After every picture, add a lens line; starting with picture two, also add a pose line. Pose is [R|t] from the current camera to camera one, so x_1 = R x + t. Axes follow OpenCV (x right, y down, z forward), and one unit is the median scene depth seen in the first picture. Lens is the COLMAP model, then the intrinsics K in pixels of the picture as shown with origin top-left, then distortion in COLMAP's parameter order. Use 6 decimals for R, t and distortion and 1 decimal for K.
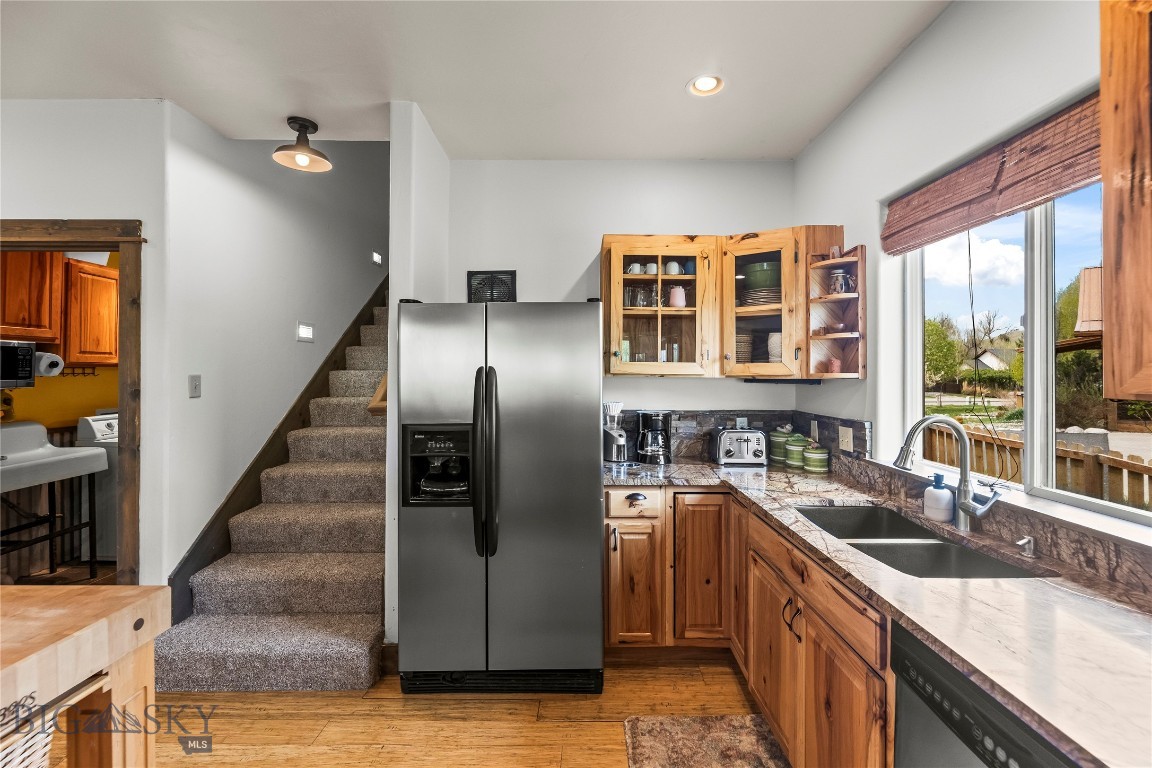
lens RADIAL K [[469.5, 0, 584.7], [0, 469.5, 364.2], [0, 0, 1]] dist [-0.004608, 0.000621]
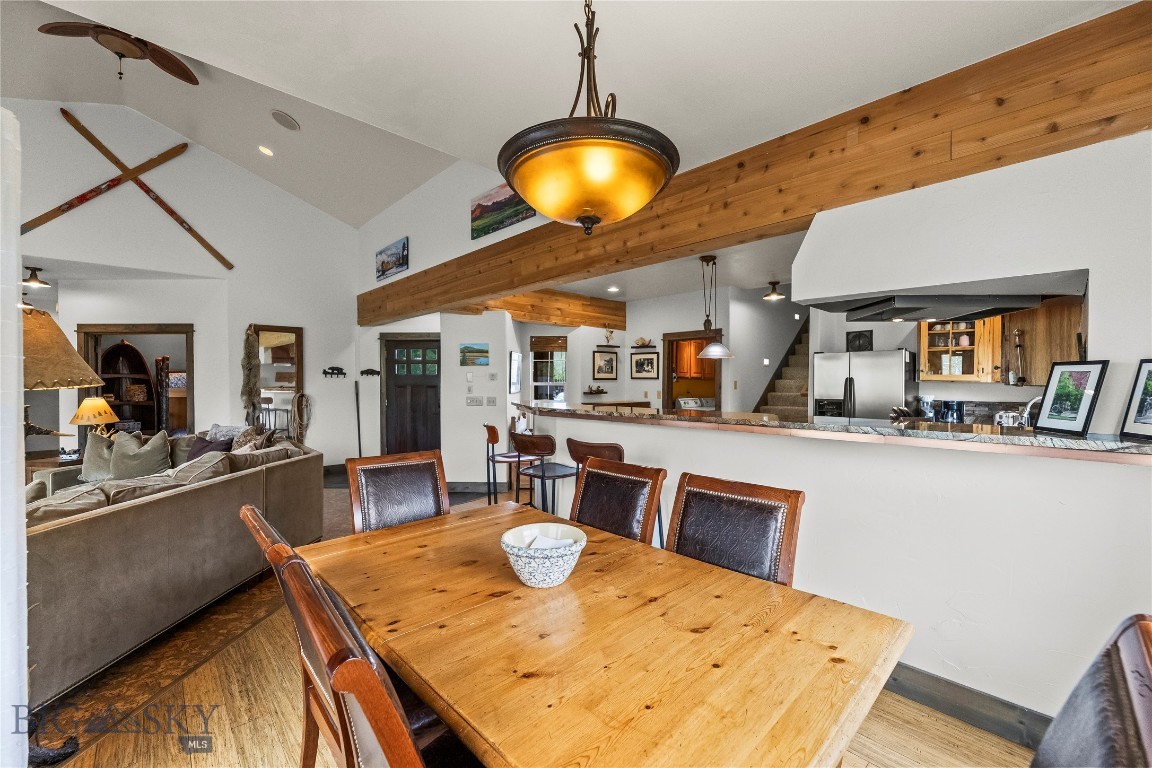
lens RADIAL K [[469.5, 0, 580.4], [0, 469.5, 384.5], [0, 0, 1]] dist [-0.004608, 0.000621]
pose [[0.688501, 0.006888, -0.725203, 0.523900], [0.007908, 0.999824, 0.017004, -0.009037], [0.725192, -0.017442, 0.688325, -1.512457]]
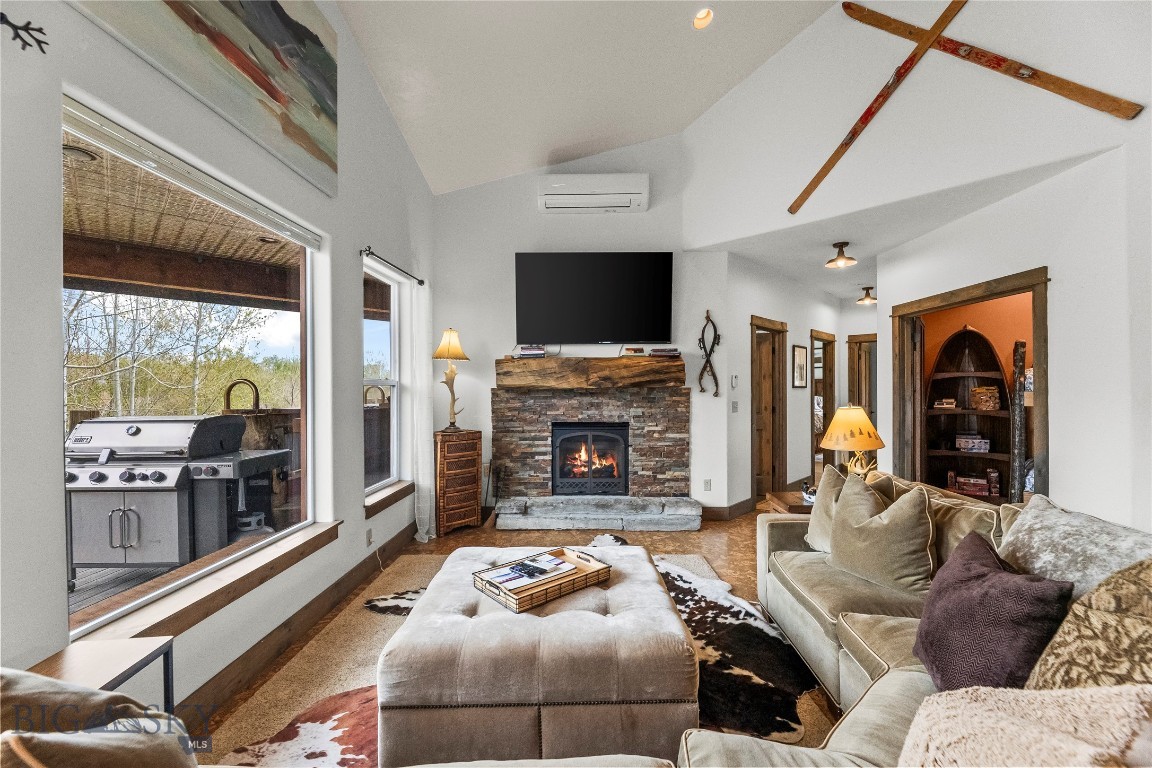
lens RADIAL K [[469.5, 0, 578.3], [0, 469.5, 391.0], [0, 0, 1]] dist [-0.004608, 0.000621]
pose [[-0.713766, 0.011573, -0.700288, -0.891847], [0.017856, 0.999839, -0.001676, 0.012705], [0.700156, -0.013700, -0.713858, -1.277967]]
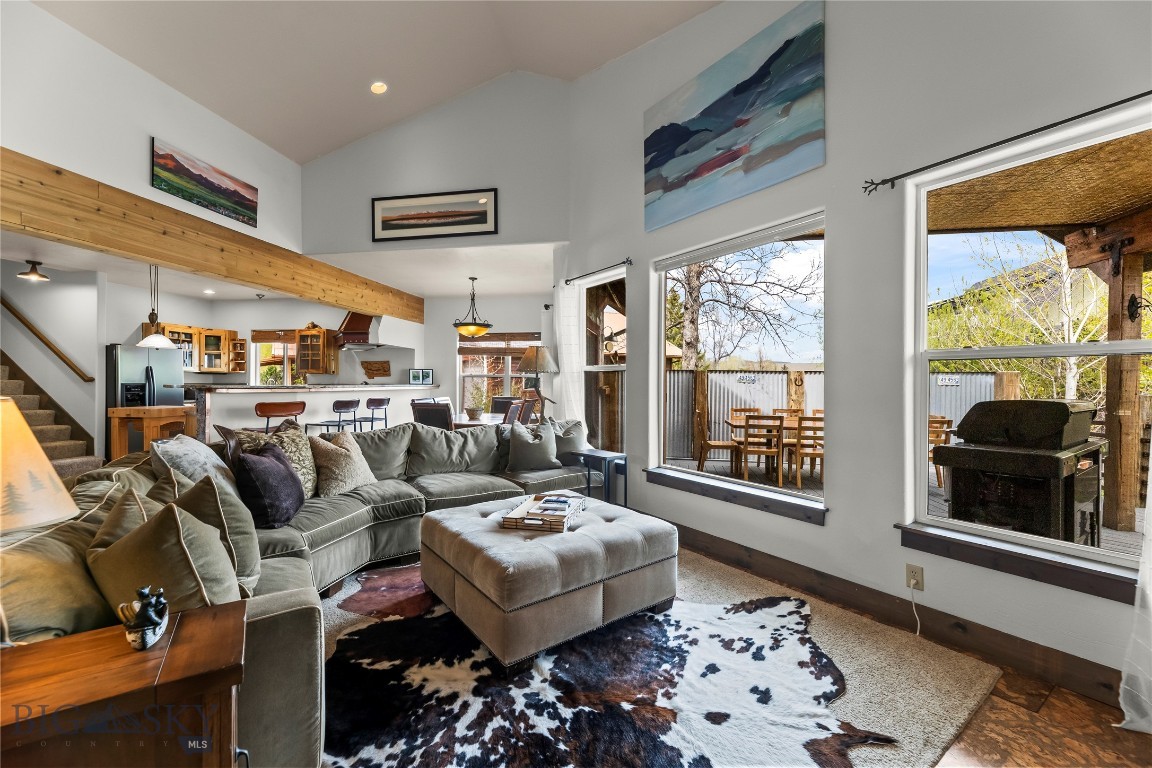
lens RADIAL K [[469.5, 0, 582.6], [0, 469.5, 386.7], [0, 0, 1]] dist [-0.004608, 0.000621]
pose [[0.168714, -0.005082, 0.985652, -2.484755], [-0.021690, 0.999725, 0.008867, 0.045667], [-0.985426, -0.022875, 0.168557, -2.183343]]
